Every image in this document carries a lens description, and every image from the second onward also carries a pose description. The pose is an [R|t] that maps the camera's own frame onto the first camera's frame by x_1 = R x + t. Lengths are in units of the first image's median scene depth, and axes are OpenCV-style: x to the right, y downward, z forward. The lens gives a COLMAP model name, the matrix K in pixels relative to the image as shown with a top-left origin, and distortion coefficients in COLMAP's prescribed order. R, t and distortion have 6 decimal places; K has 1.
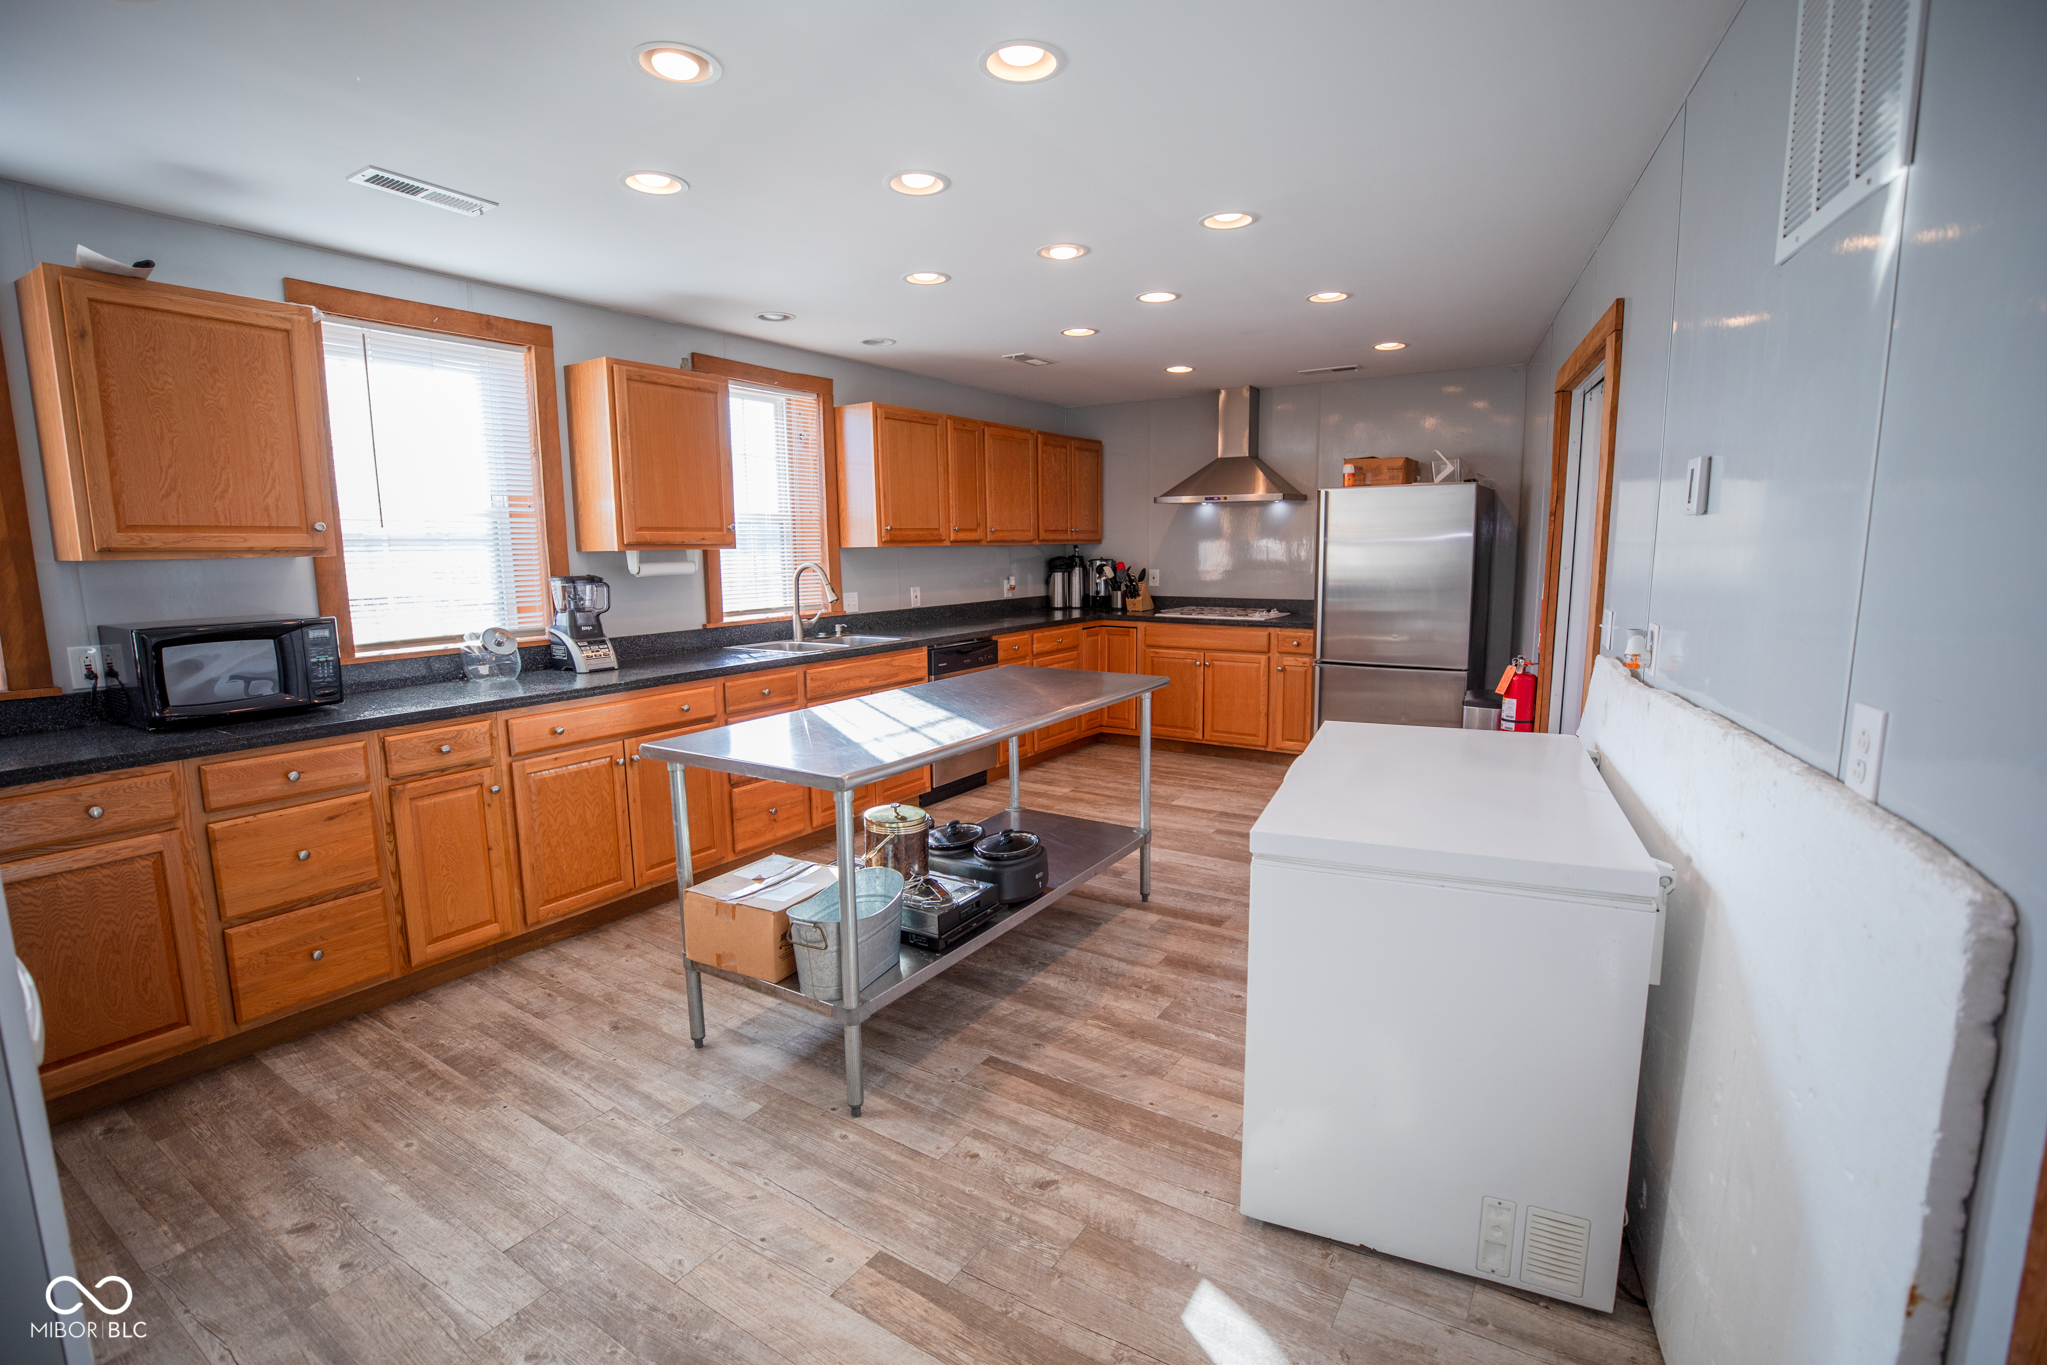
lens RADIAL K [[930.7, 0, 999.6], [0, 930.7, 670.1], [0, 0, 1]] dist [-0.030306, 0.003882]
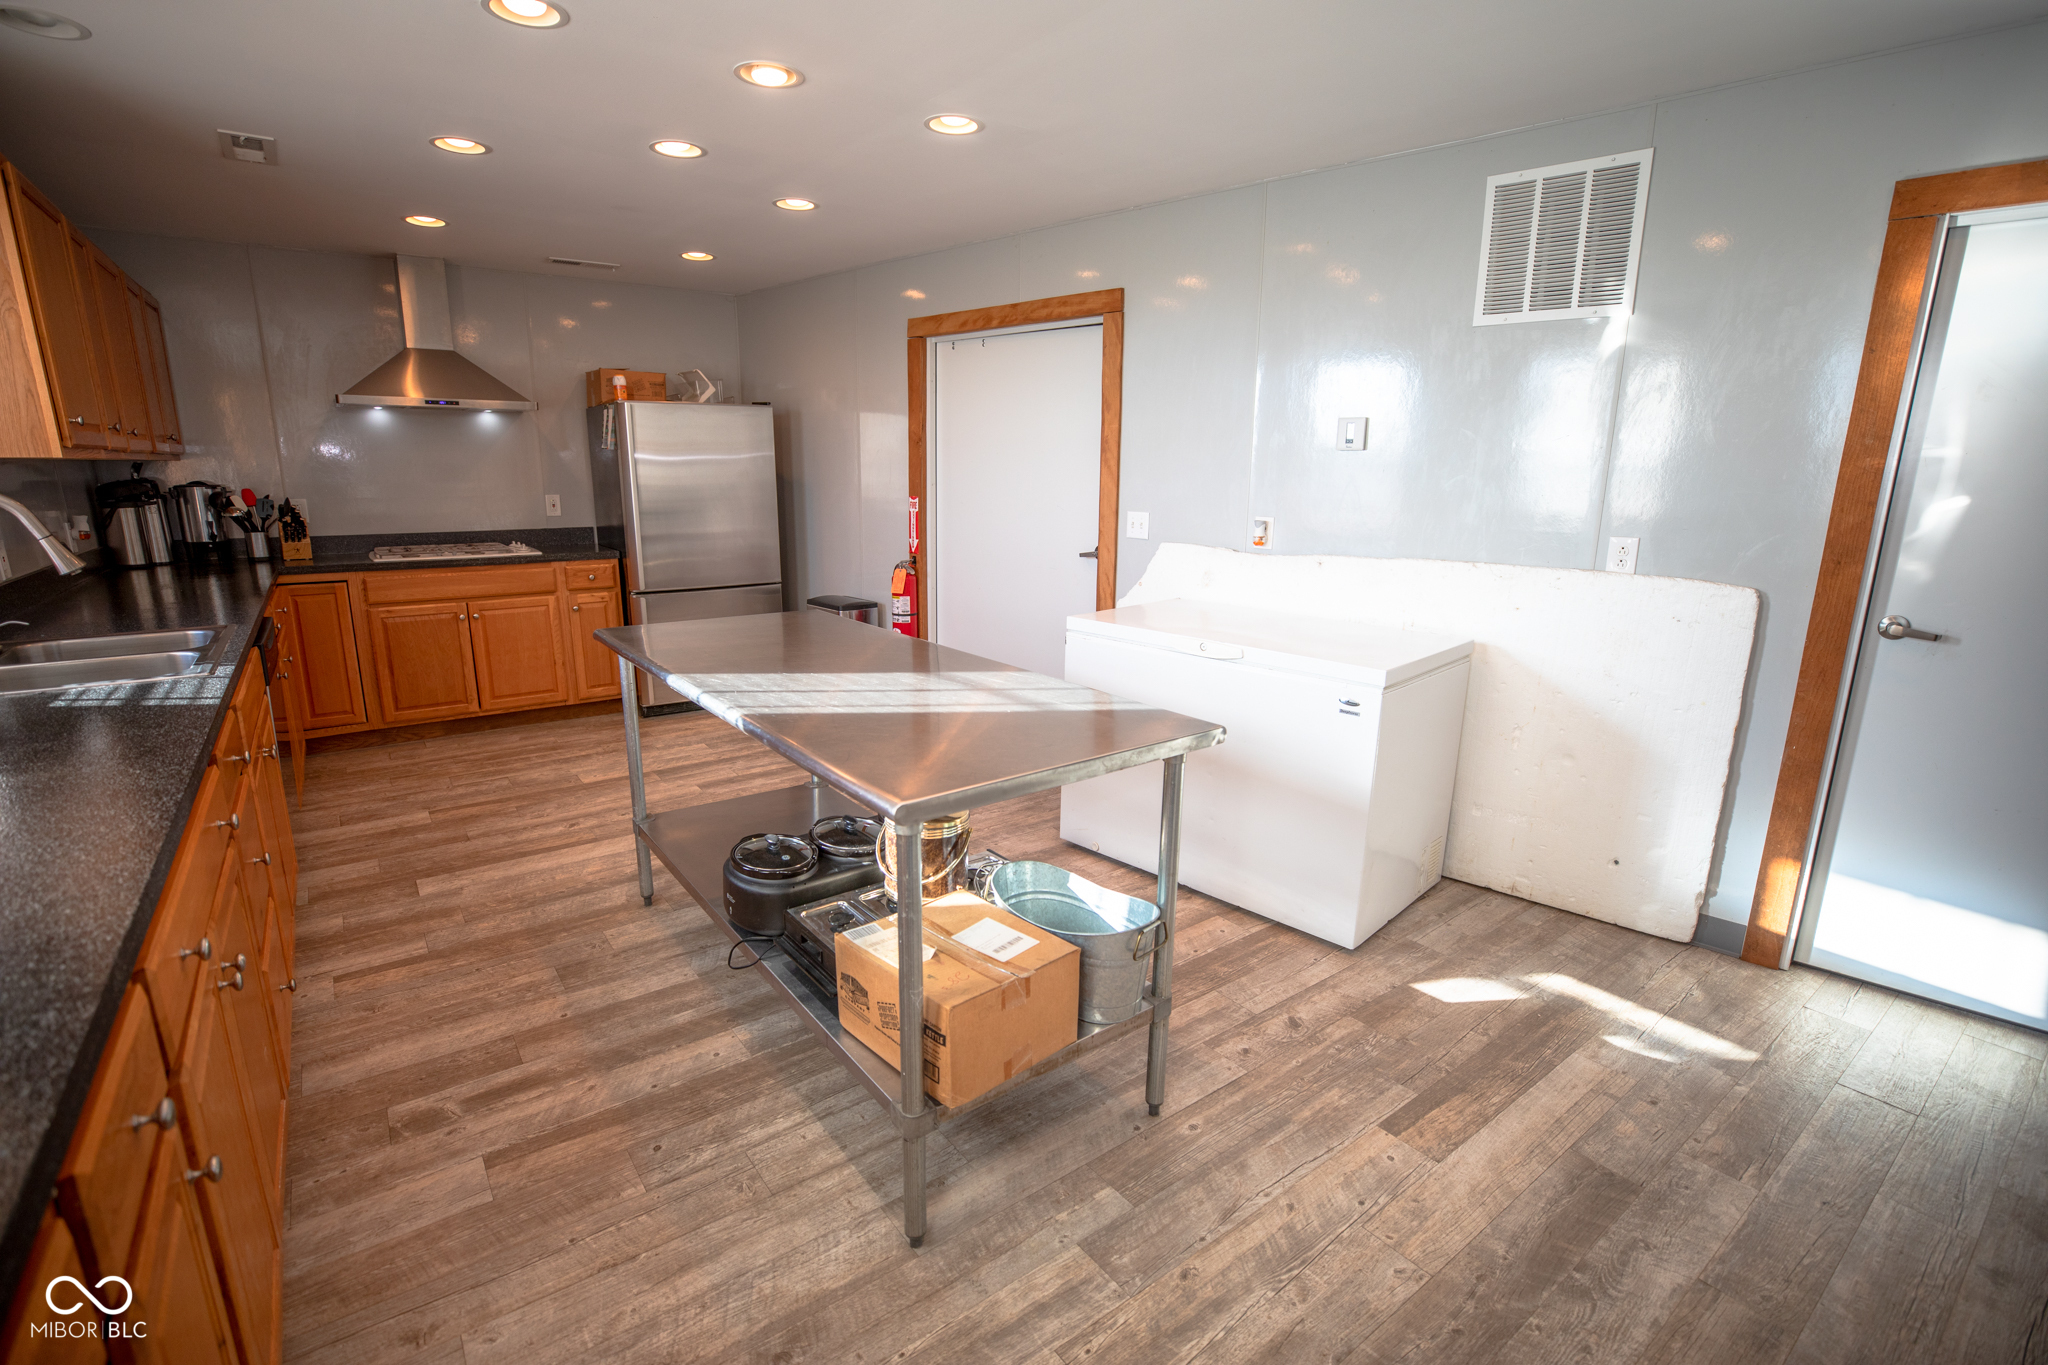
lens RADIAL K [[931.1, 0, 989.7], [0, 931.1, 697.0], [0, 0, 1]] dist [-0.030306, 0.003882]
pose [[0.348275, -0.211758, 0.913161, -0.427769], [0.112663, 0.976545, 0.183487, -0.041043], [-0.930597, 0.038975, 0.363963, 0.368623]]
